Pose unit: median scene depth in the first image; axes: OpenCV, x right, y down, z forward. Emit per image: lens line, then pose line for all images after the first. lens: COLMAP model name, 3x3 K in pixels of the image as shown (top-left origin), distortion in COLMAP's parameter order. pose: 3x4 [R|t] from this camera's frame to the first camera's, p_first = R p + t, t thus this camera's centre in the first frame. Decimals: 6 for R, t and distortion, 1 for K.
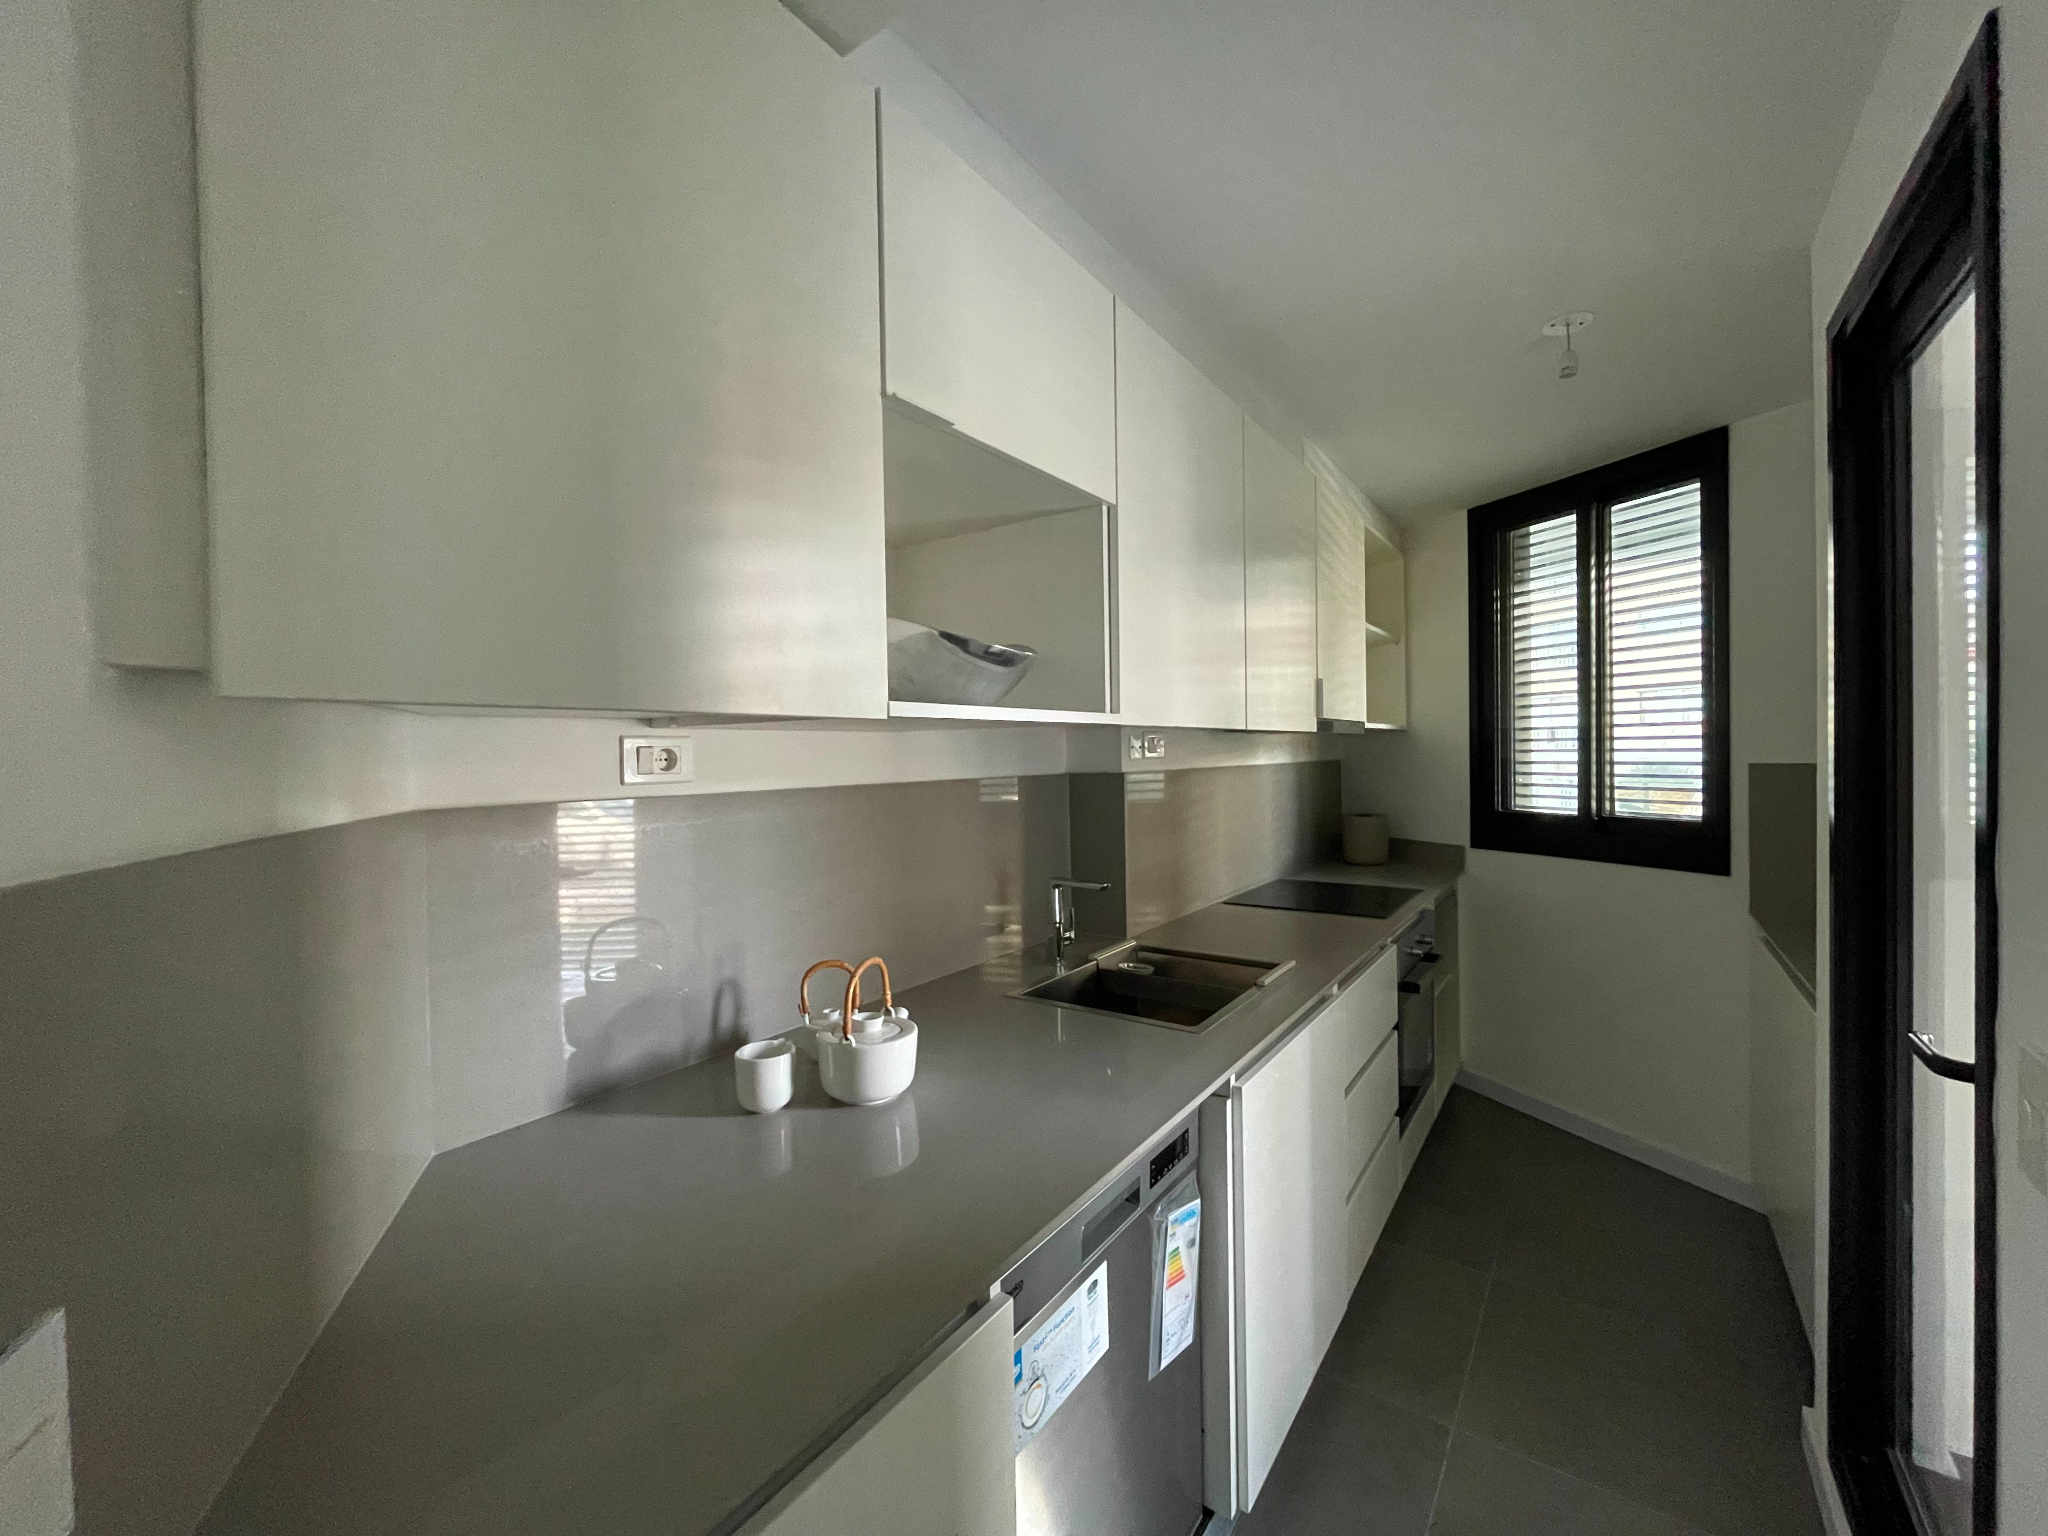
lens RADIAL K [[829.0, 0, 1033.9], [0, 829.0, 758.6], [0, 0, 1]] dist [-0.003784, 0.000473]
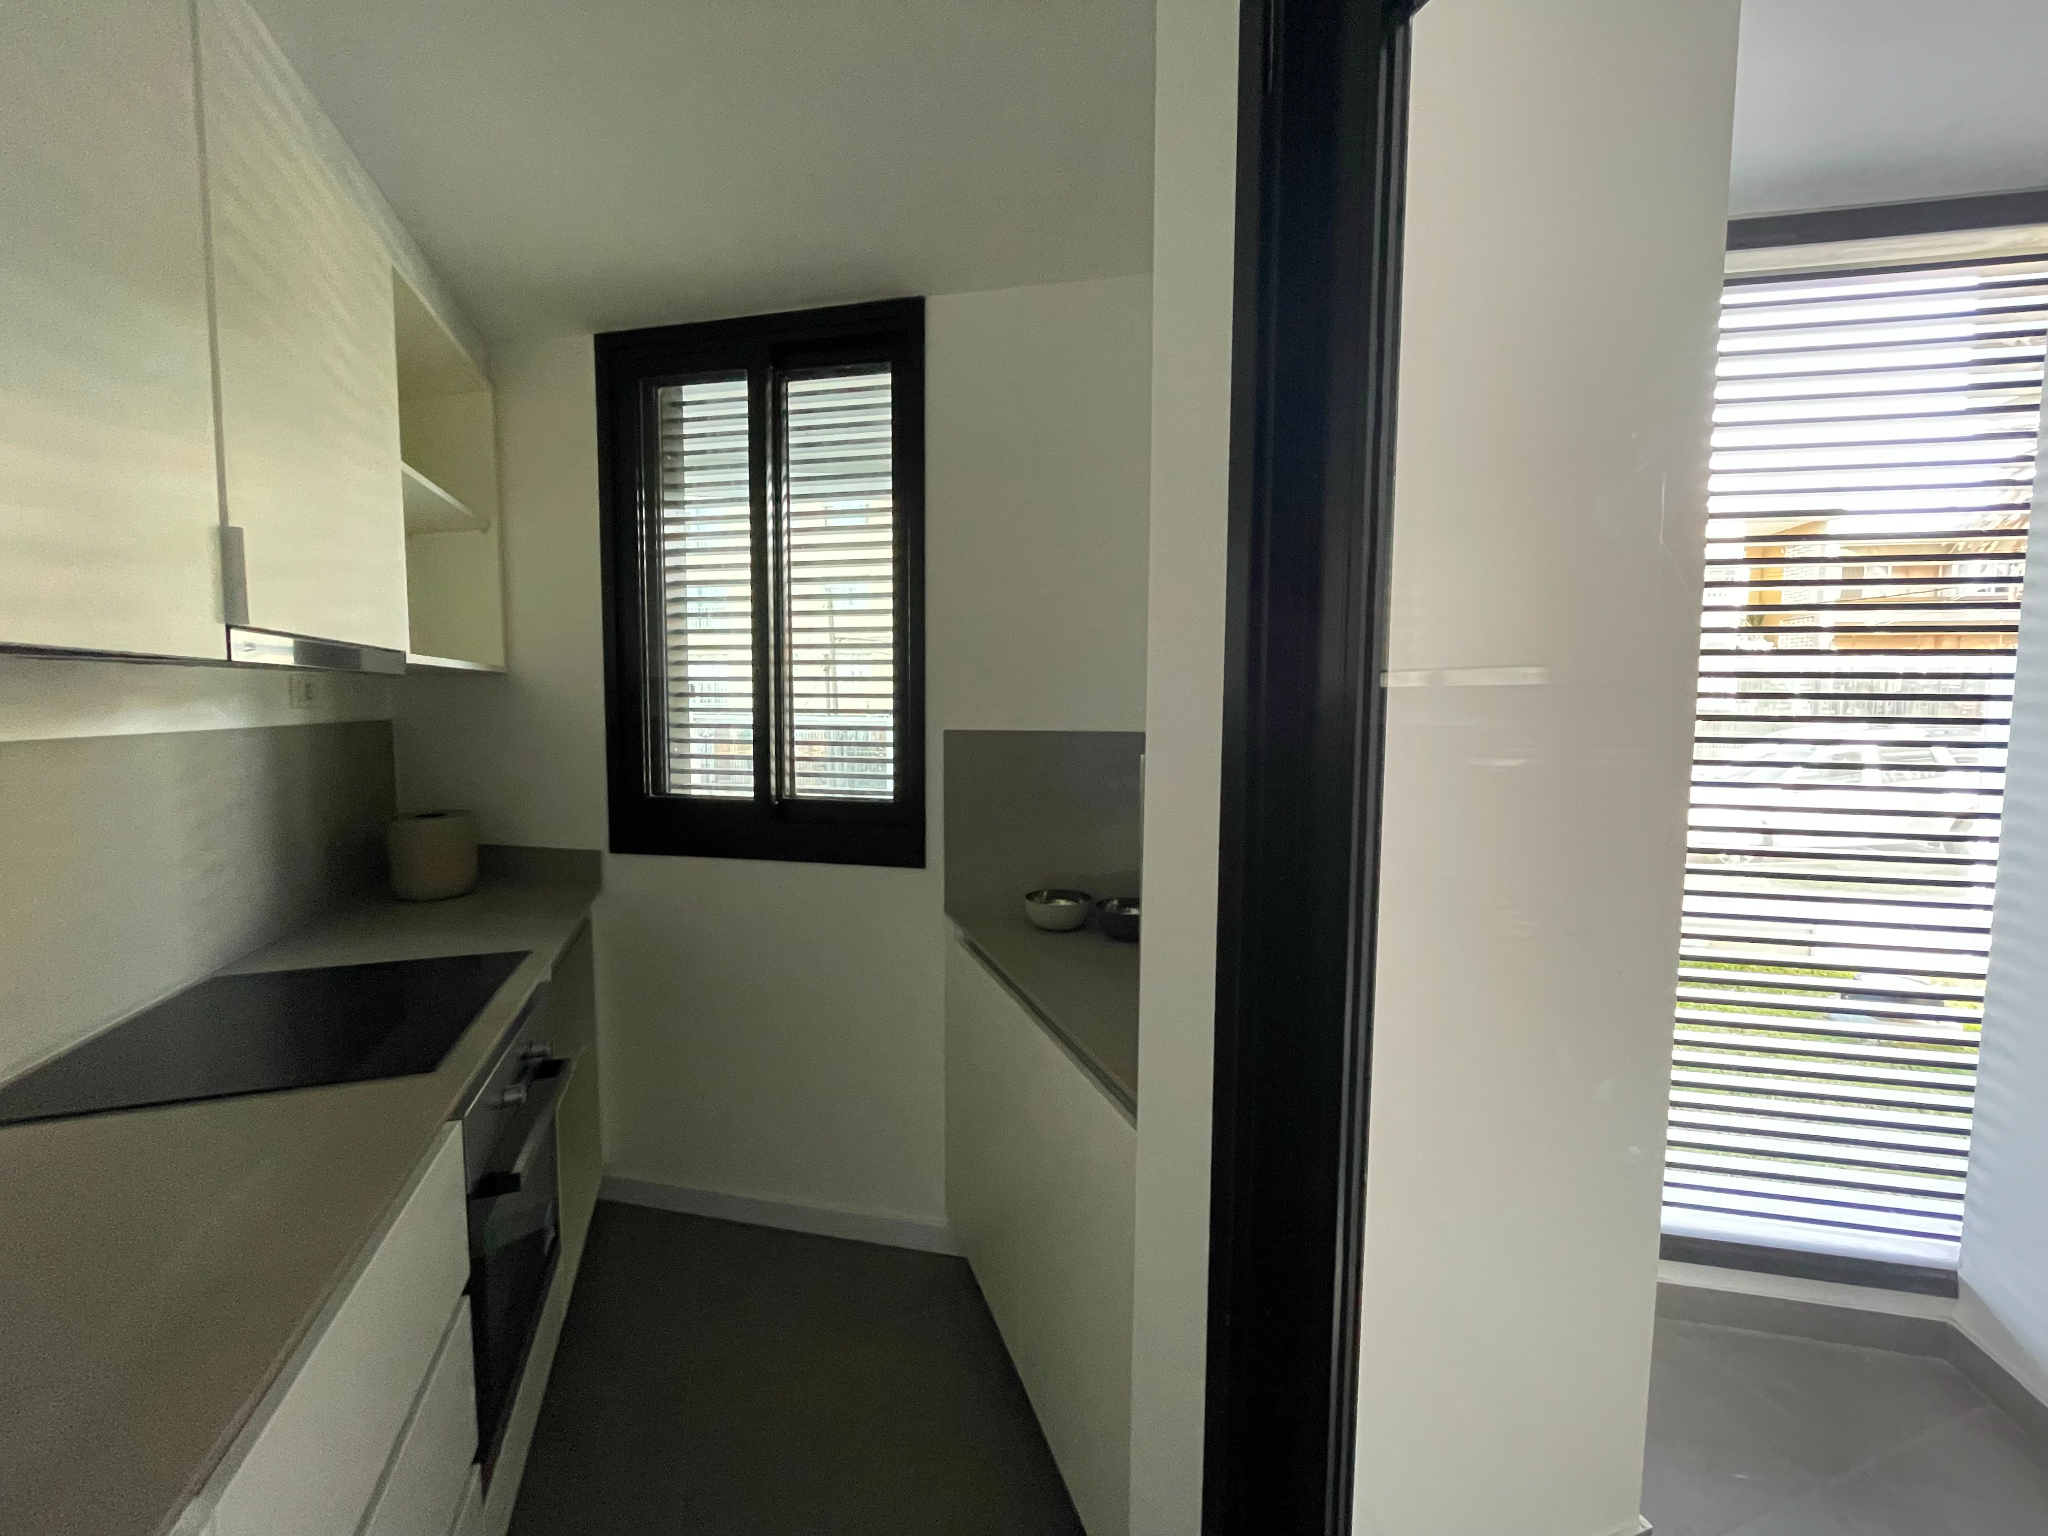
lens RADIAL K [[829.0, 0, 1032.5], [0, 829.0, 764.3], [0, 0, 1]] dist [-0.003784, 0.000473]
pose [[0.574494, -0.043092, 0.817374, 0.195410], [-0.007025, 0.998317, 0.057568, -0.005865], [-0.818479, -0.038814, 0.573224, 0.370318]]
